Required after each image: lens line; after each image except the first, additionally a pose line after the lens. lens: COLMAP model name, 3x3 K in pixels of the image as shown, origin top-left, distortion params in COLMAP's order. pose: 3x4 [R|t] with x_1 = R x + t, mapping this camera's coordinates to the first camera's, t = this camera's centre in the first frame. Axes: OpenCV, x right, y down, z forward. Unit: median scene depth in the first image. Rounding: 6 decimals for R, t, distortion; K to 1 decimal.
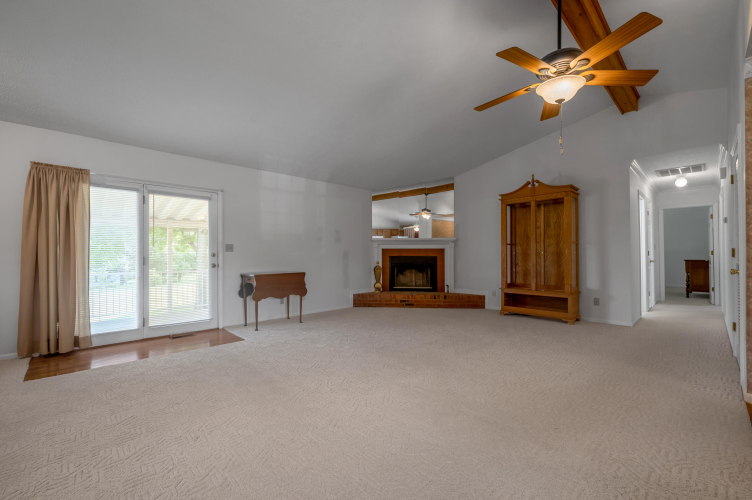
lens RADIAL K [[317.4, 0, 376.0], [0, 317.4, 250.0], [0, 0, 1]] dist [-0.000136, 0.000039]
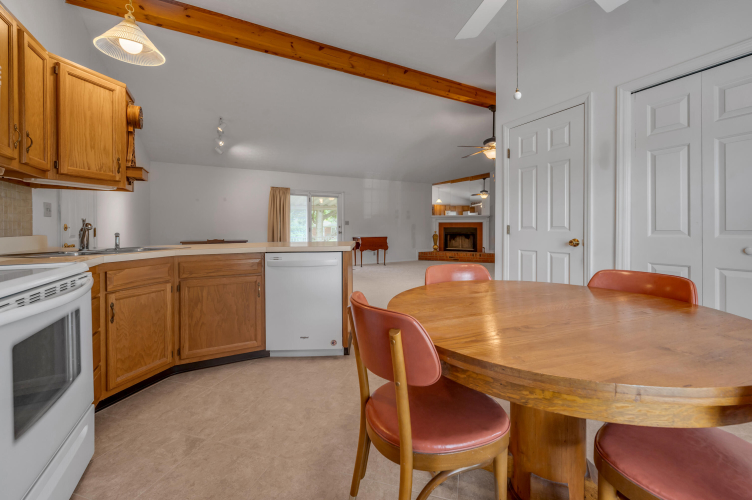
lens RADIAL K [[307.3, 0, 373.8], [0, 307.3, 231.9], [0, 0, 1]] dist [0.000155, -0.000071]
pose [[0.957834, 0.002411, -0.287312, 0.179976], [0.005832, 0.999596, 0.027832, -0.002958], [0.287263, -0.028334, 0.957433, -0.599813]]
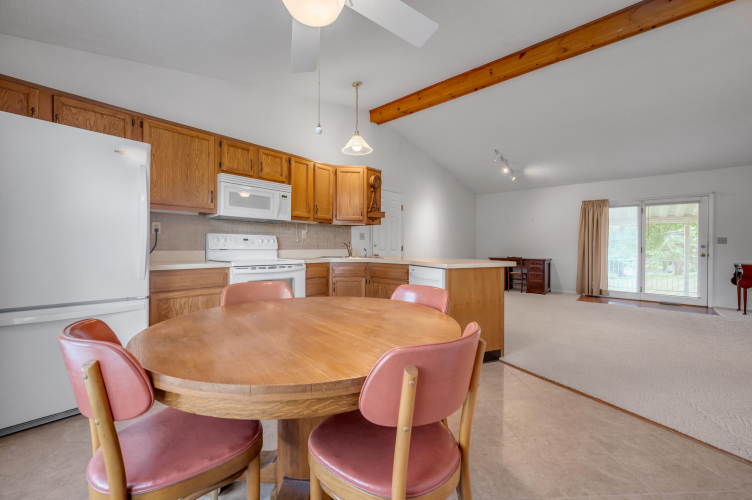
lens RADIAL K [[295.0, 0, 376.0], [0, 295.0, 250.0], [0, 0, 1]] dist [0.002324, 0.000387]
pose [[0.076721, 0.016149, -0.996922, 0.472464], [0.006994, 0.999836, 0.016734, 0.000362], [0.997028, -0.008257, 0.076595, -0.315197]]
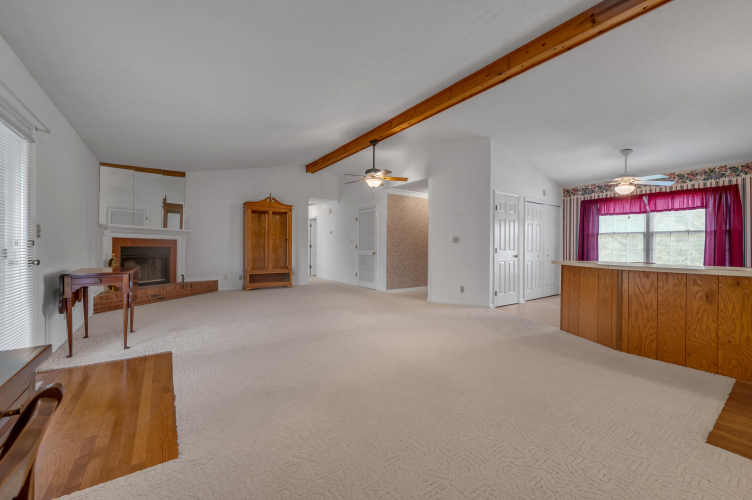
lens RADIAL K [[305.7, 0, 385.7], [0, 305.7, 246.1], [0, 0, 1]] dist [0.000372, 0.000063]
pose [[0.119108, 0.009429, 0.992836, -0.847943], [-0.022392, 0.999726, -0.006808, 0.009755], [-0.992629, -0.021420, 0.119287, 0.274342]]
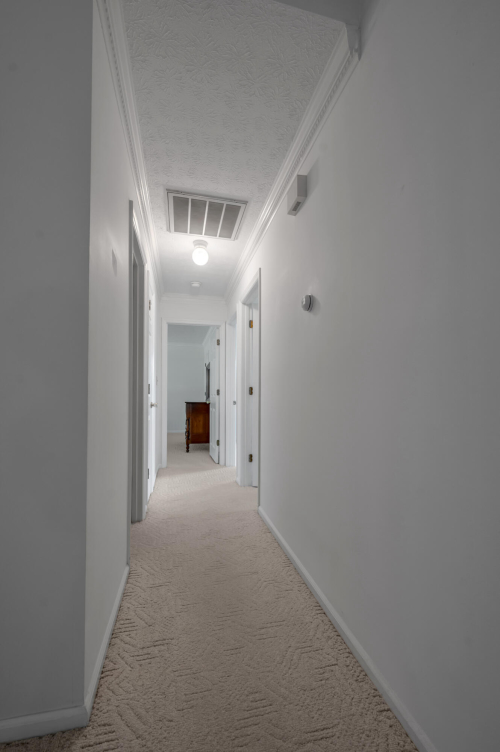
lens RADIAL K [[308.9, 0, 250.0], [0, 308.9, 376.0], [0, 0, 1]] dist [0.000435, 0.000039]
pose [[0.511643, 0.050844, 0.857692, 0.591661], [-0.010280, 0.998538, -0.053061, 0.009360], [-0.859137, 0.018331, 0.511418, 0.697632]]
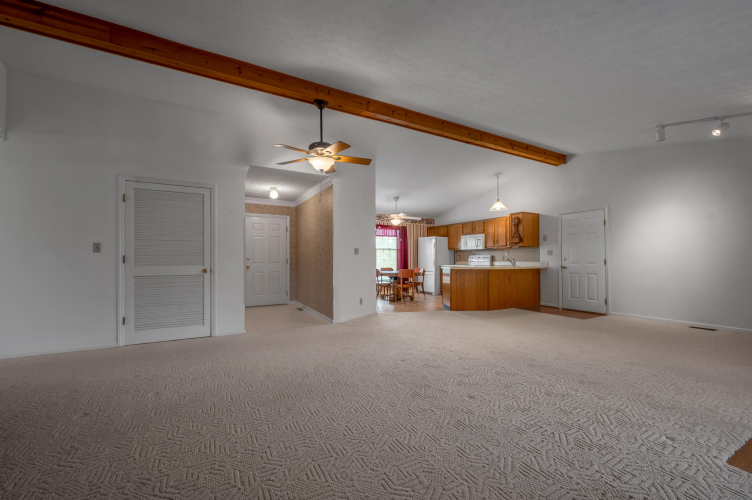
lens RADIAL K [[295.0, 0, 376.0], [0, 295.0, 250.0], [0, 0, 1]] dist [0.002324, 0.000387]
pose [[-0.967271, 0.015058, 0.253299, -0.047472], [0.003305, 0.998901, -0.046763, 0.018907], [-0.253724, -0.044395, -0.966257, 1.127908]]
